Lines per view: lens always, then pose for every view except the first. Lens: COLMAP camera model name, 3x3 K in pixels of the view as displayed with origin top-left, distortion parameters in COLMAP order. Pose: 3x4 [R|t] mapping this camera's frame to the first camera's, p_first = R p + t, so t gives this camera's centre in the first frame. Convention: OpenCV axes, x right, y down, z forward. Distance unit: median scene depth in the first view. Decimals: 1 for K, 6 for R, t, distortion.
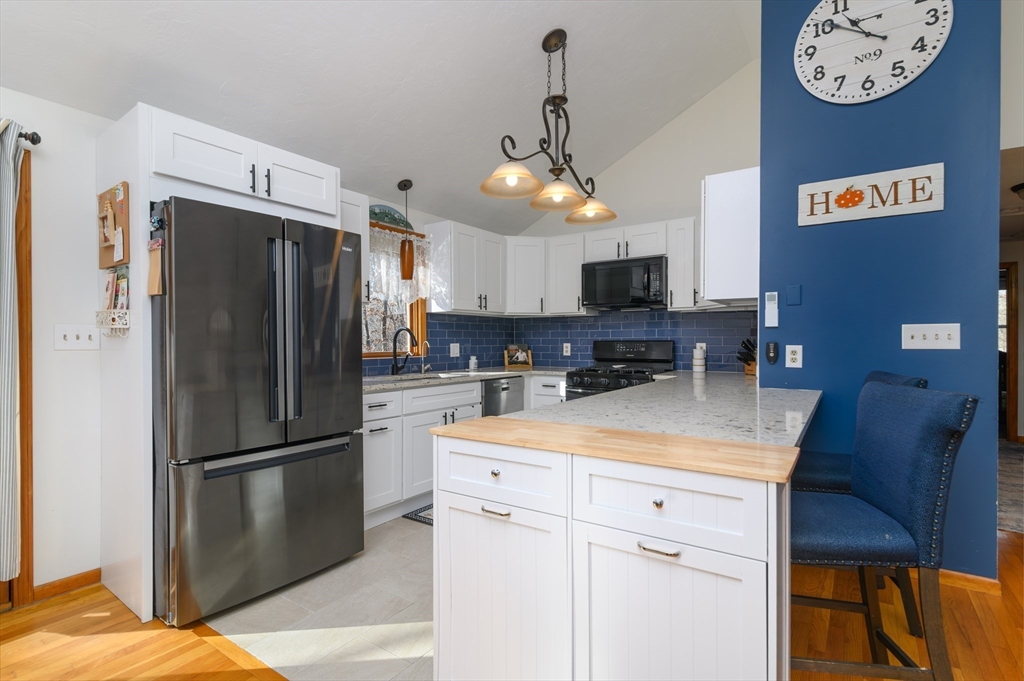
lens RADIAL K [[494.0, 0, 508.8], [0, 494.0, 342.4], [0, 0, 1]] dist [0.012438, -0.004053]
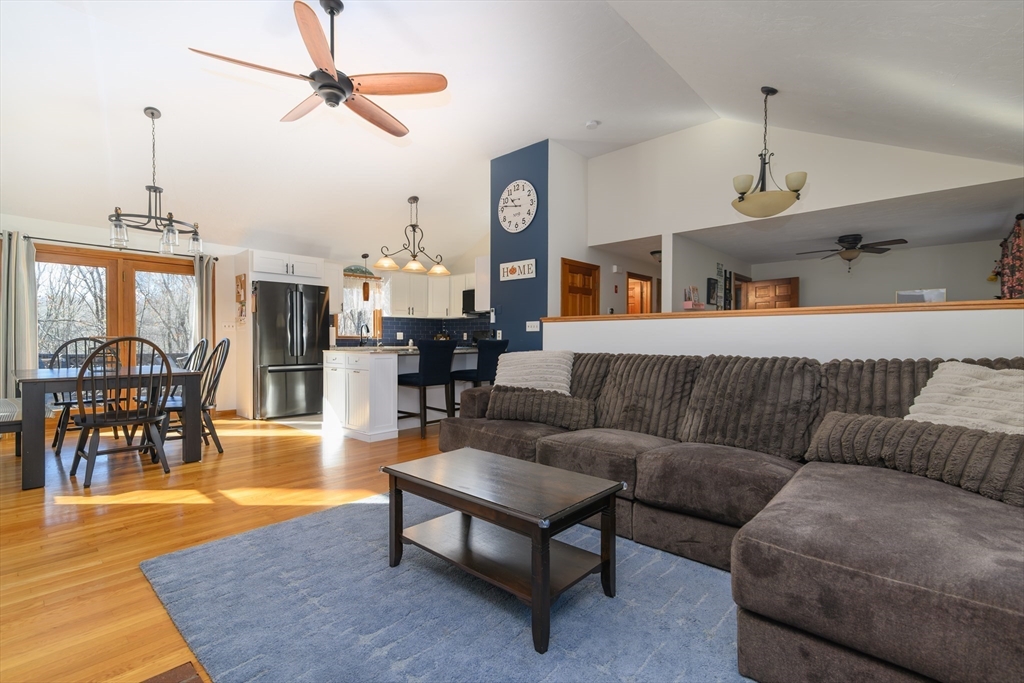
lens RADIAL K [[460.9, 0, 506.0], [0, 460.9, 346.3], [0, 0, 1]] dist [0.015267, -0.002053]
pose [[0.990742, 0.005979, -0.135623, 0.653727], [-0.004649, 0.999938, 0.010123, 0.042914], [0.135675, -0.009399, 0.990709, -0.868437]]
